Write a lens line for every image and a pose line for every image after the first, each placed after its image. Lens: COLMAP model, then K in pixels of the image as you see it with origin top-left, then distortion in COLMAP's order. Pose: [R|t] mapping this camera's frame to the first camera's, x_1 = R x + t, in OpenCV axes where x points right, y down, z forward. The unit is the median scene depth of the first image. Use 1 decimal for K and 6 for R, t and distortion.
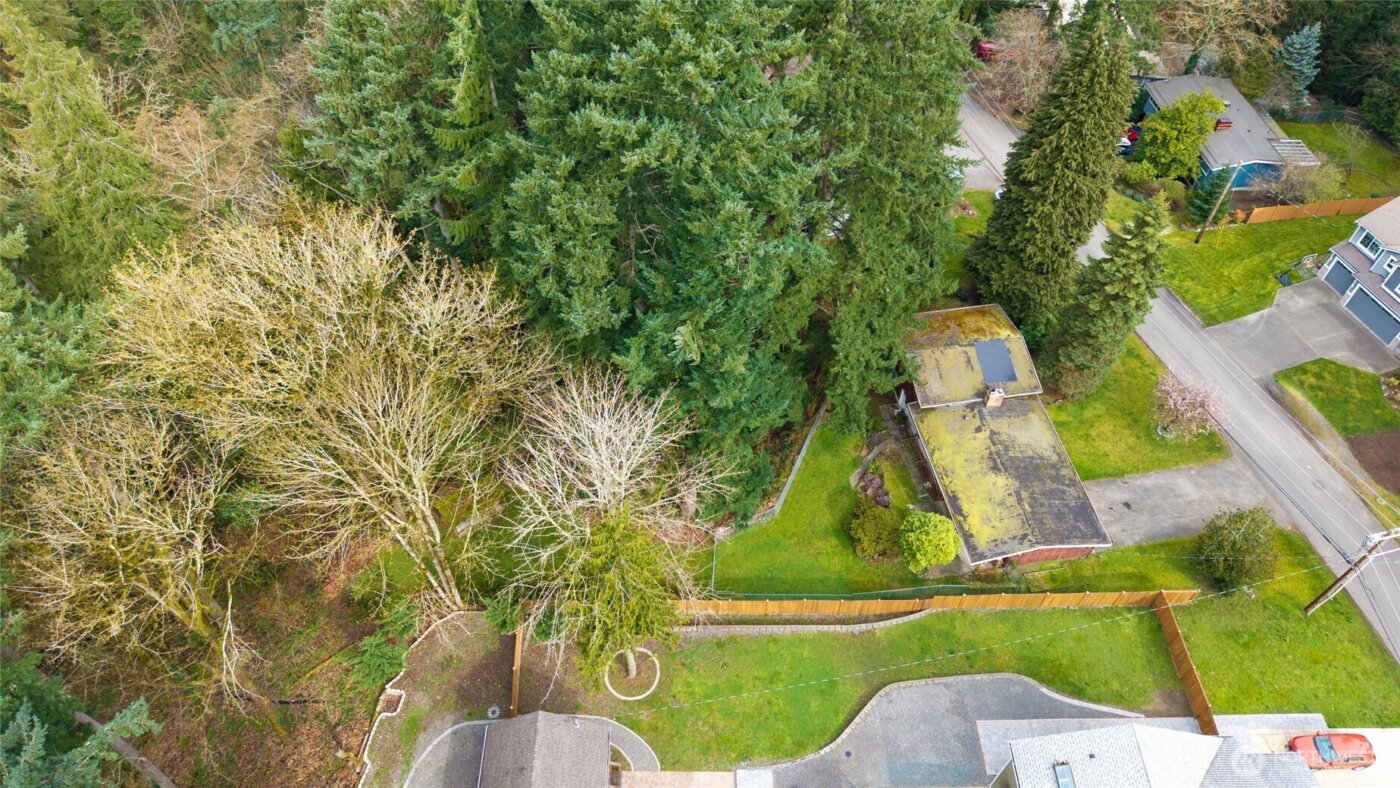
lens RADIAL K [[935.9, 0, 704.0], [0, 935.9, 388.0], [0, 0, 1]] dist [0.034509, -0.030926]
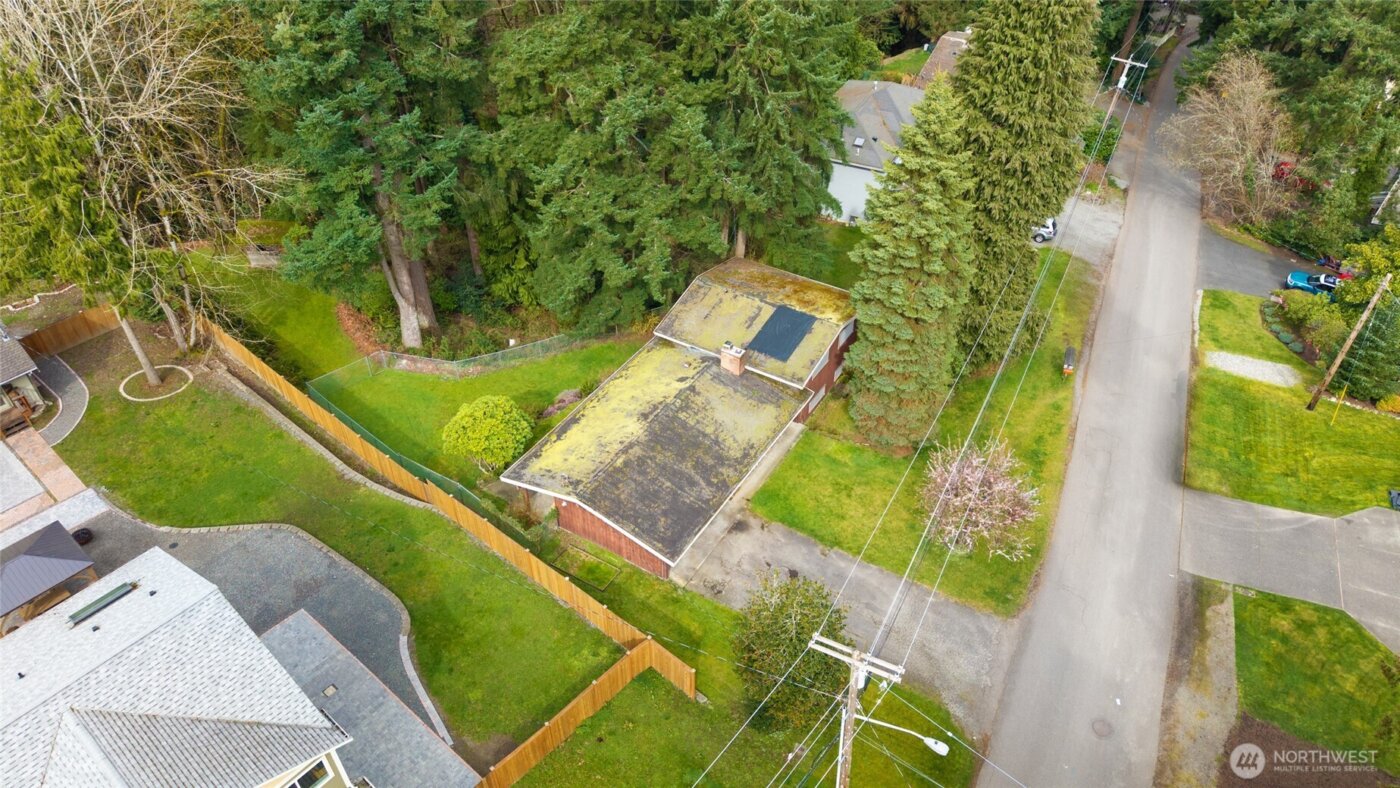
lens RADIAL K [[935.9, 0, 704.0], [0, 935.9, 388.0], [0, 0, 1]] dist [0.034509, -0.030926]
pose [[0.756228, 0.416224, -0.504852, 0.730553], [-0.502564, 0.863575, -0.040827, 0.077553], [0.418985, 0.284596, 0.862240, 0.421664]]
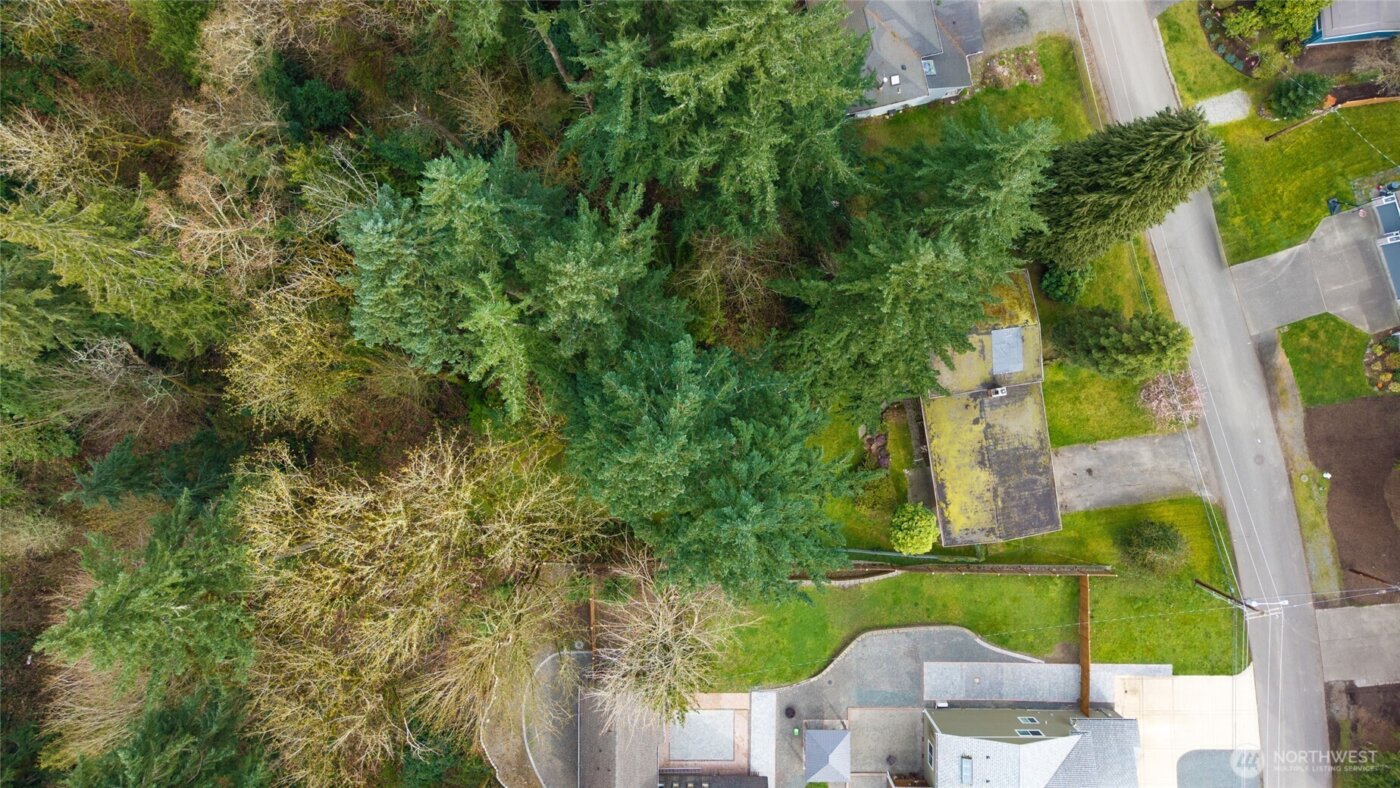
lens RADIAL K [[935.9, 0, 704.0], [0, 935.9, 388.0], [0, 0, 1]] dist [0.034509, -0.030926]
pose [[0.999869, 0.014632, -0.006959, -0.031214], [-0.006717, 0.765192, 0.643767, -0.776413], [0.014745, -0.643636, 0.765190, 0.167870]]
